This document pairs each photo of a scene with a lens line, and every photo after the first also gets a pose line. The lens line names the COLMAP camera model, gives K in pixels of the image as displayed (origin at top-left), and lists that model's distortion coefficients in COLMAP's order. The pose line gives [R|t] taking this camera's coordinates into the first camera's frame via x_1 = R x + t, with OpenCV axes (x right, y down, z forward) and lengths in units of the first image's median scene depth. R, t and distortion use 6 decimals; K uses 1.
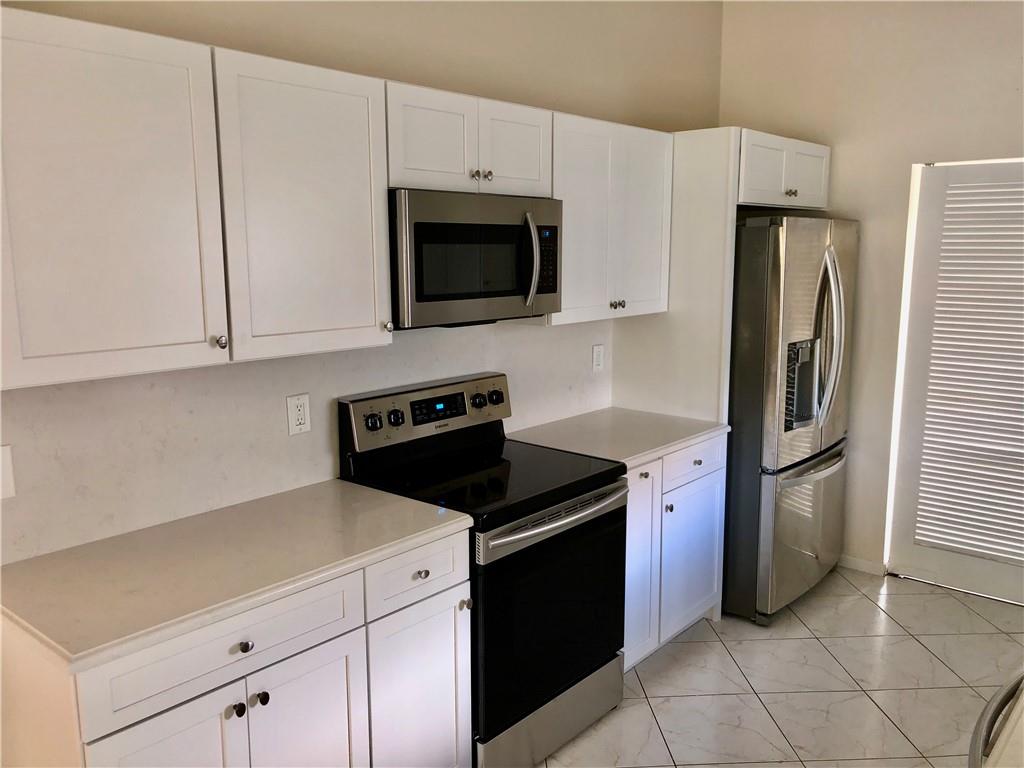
lens RADIAL K [[839.8, 0, 511.4], [0, 839.8, 386.8], [0, 0, 1]] dist [0.033339, -0.022615]
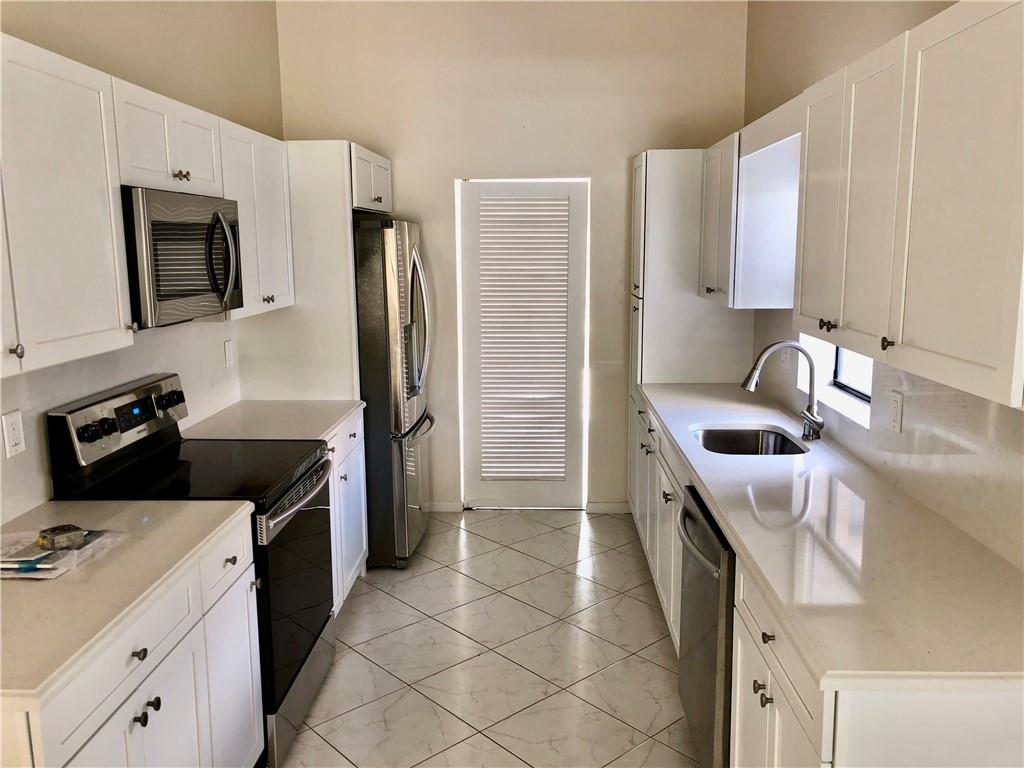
lens RADIAL K [[839.8, 0, 520.7], [0, 839.8, 379.3], [0, 0, 1]] dist [0.033339, -0.022615]
pose [[0.777363, -0.103818, 0.620427, -0.338246], [0.108394, 0.993641, 0.030458, 0.005353], [-0.619644, 0.043574, 0.783673, -0.033887]]
